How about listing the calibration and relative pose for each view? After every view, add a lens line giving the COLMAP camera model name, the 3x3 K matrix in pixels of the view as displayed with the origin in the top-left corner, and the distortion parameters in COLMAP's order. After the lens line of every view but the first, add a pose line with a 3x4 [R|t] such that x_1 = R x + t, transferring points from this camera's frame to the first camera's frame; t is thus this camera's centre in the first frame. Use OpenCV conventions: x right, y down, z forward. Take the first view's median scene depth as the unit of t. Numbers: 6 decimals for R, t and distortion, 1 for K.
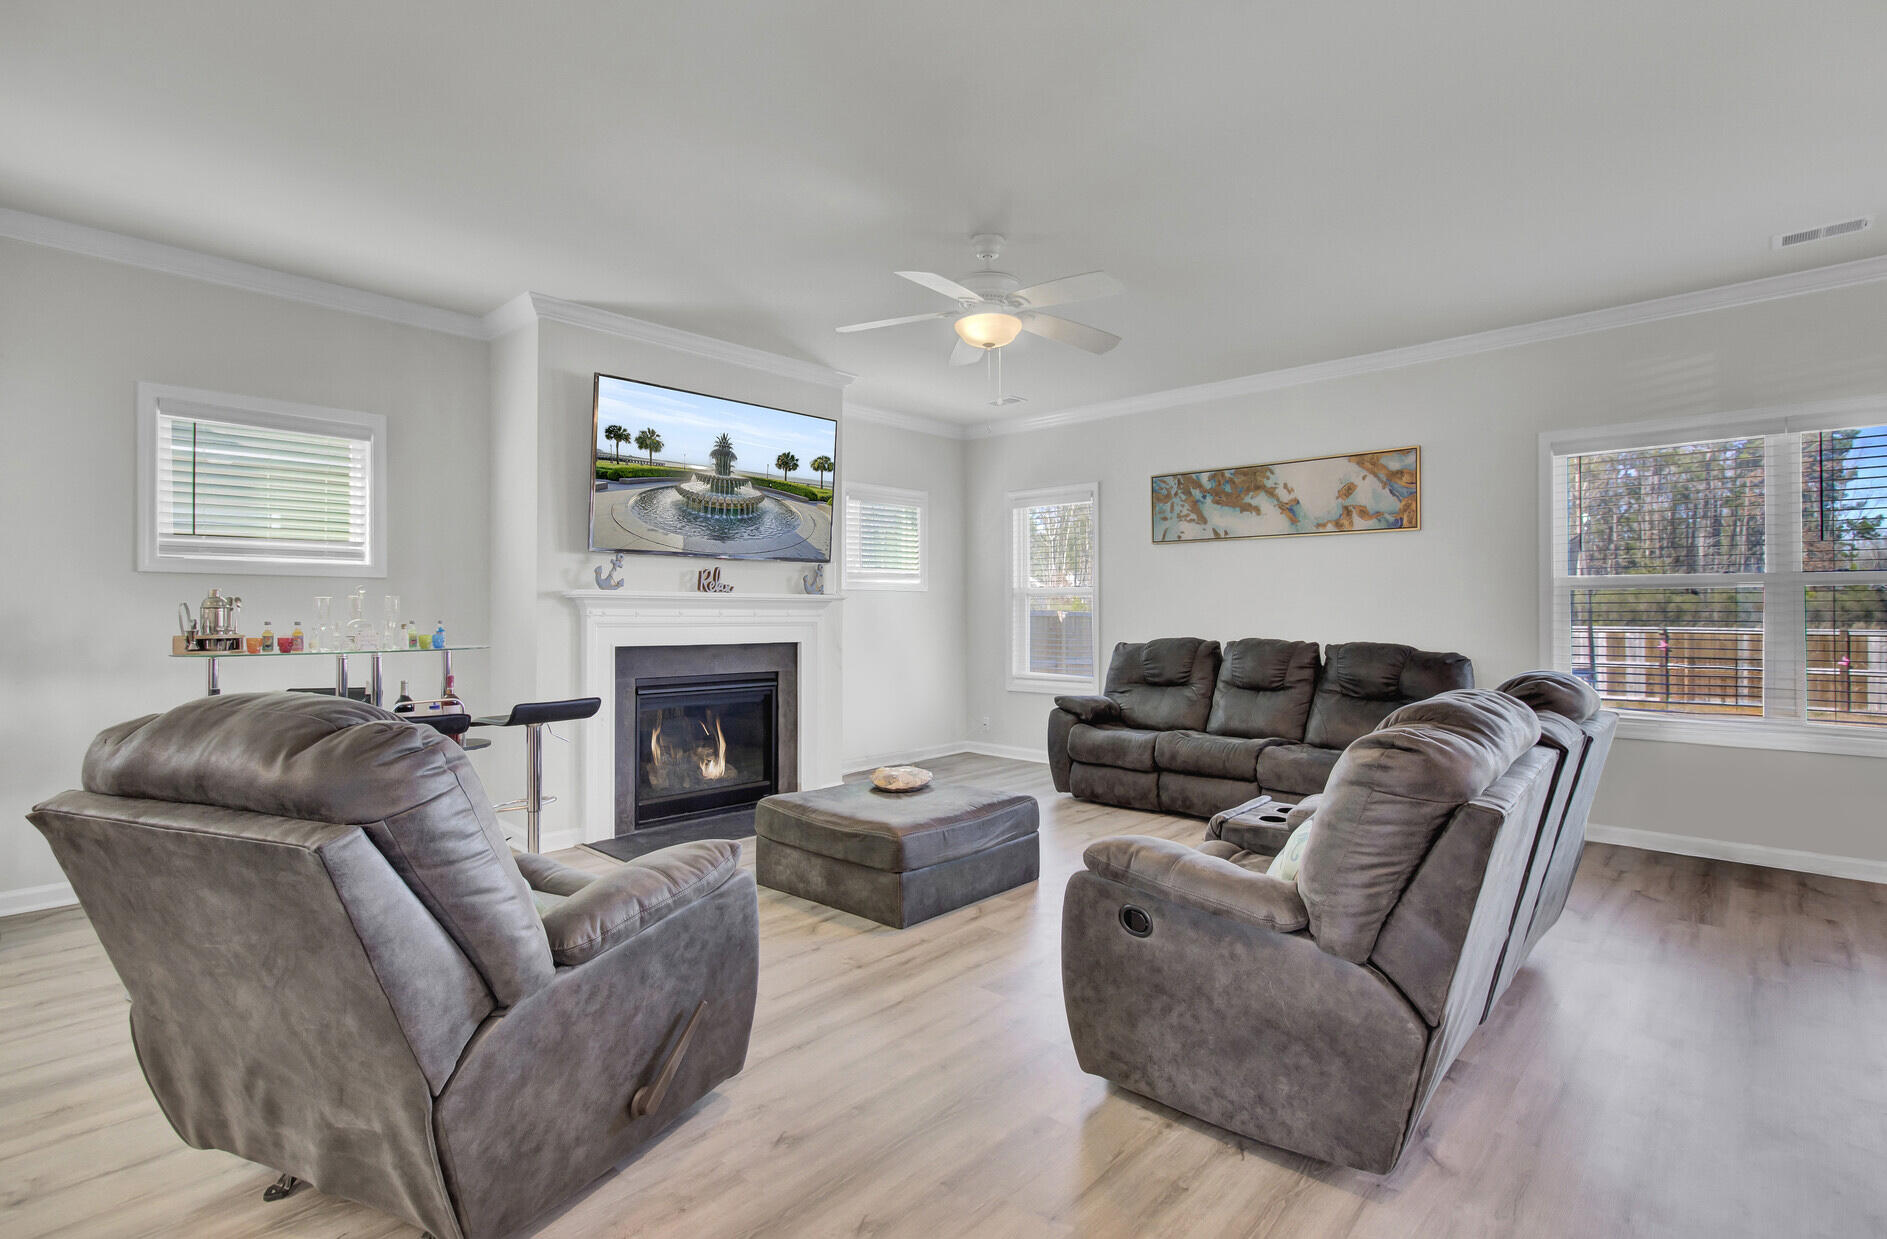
lens RADIAL K [[892.0, 0, 948.6], [0, 892.0, 612.9], [0, 0, 1]] dist [-0.003854, -0.000249]
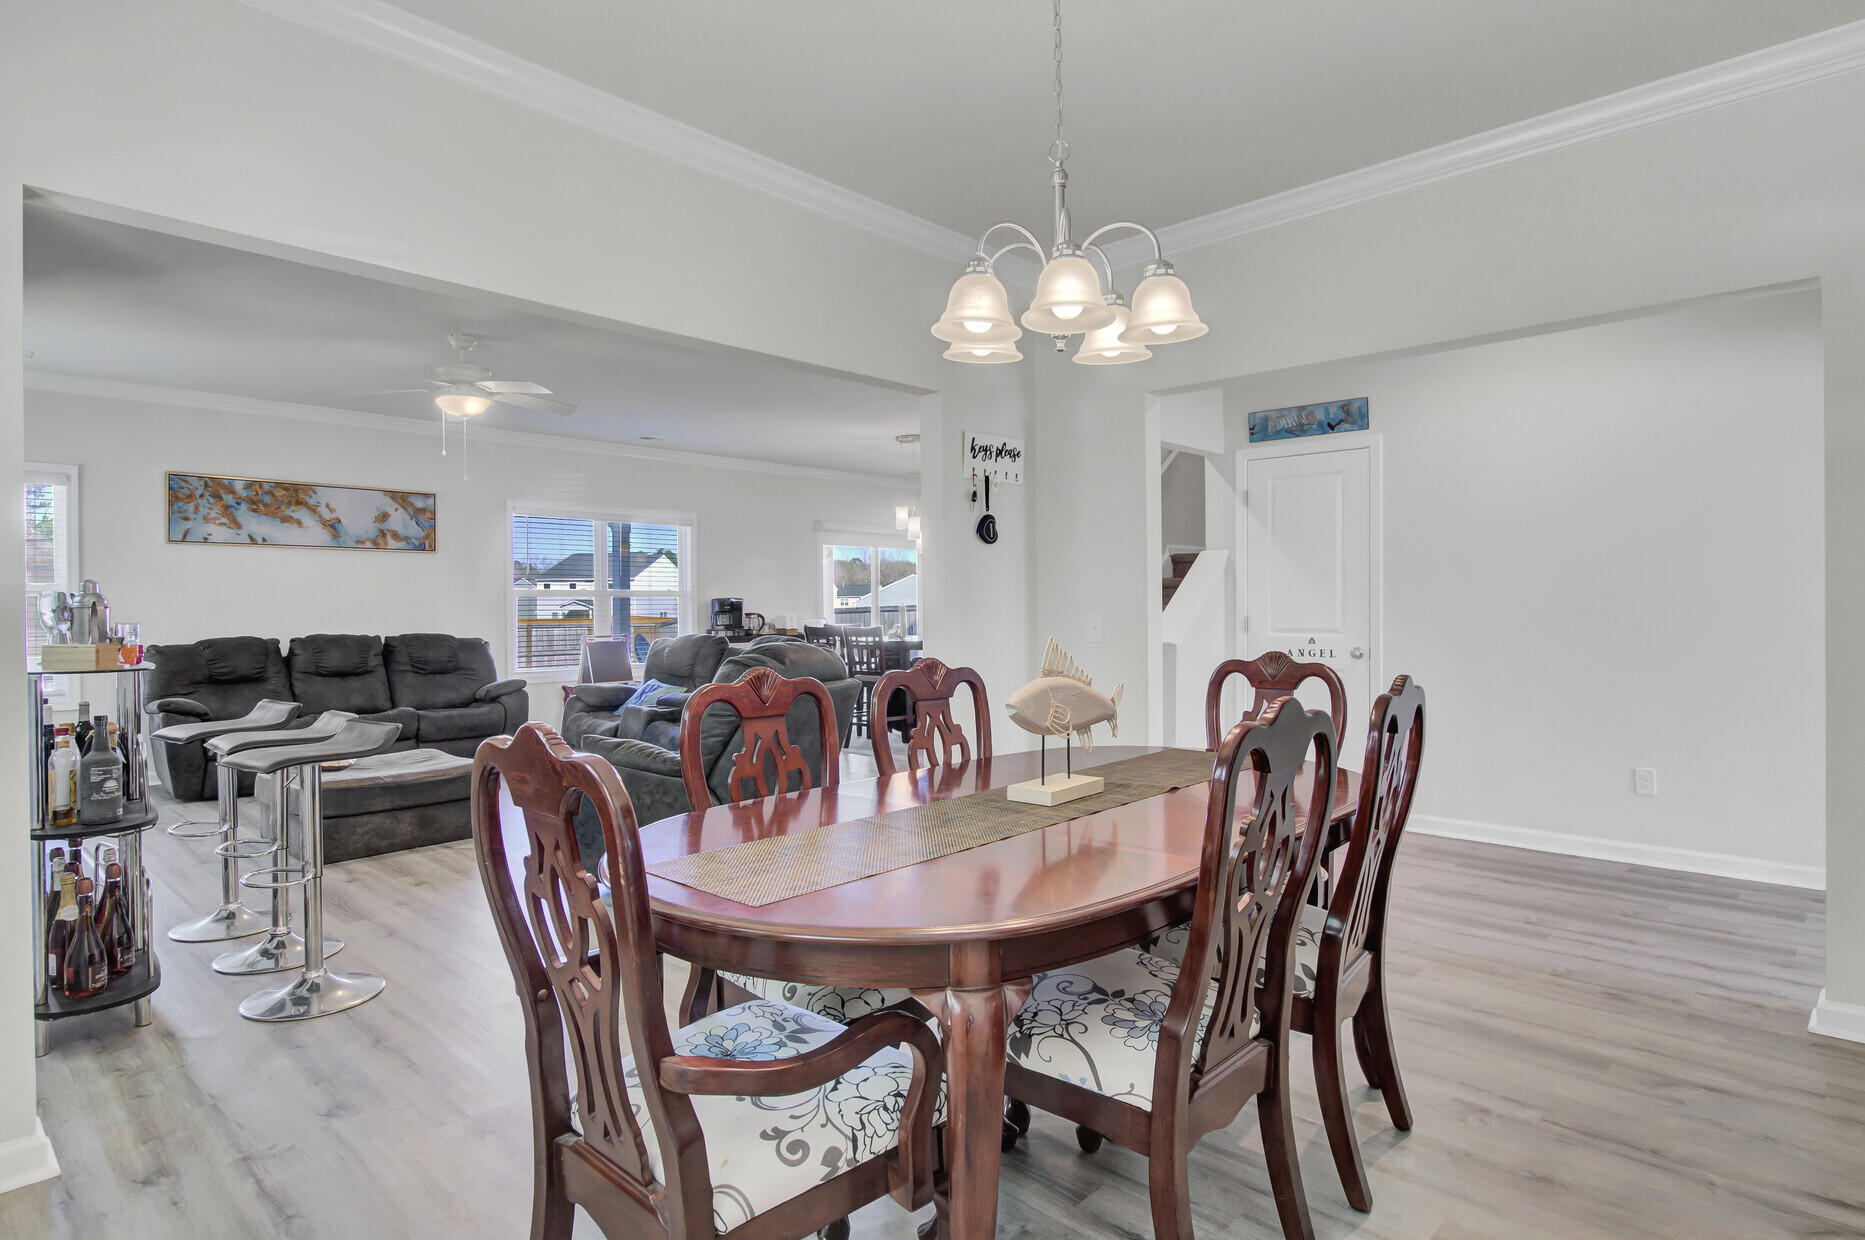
lens RADIAL K [[1011.8, 0, 935.1], [0, 1011.8, 618.8], [0, 0, 1]] dist [0.001848, 0.000236]
pose [[0.032283, -0.010565, 0.999423, -1.005092], [0.007557, 0.999918, 0.010327, 0.000680], [-0.999450, 0.007219, 0.032360, 0.154393]]
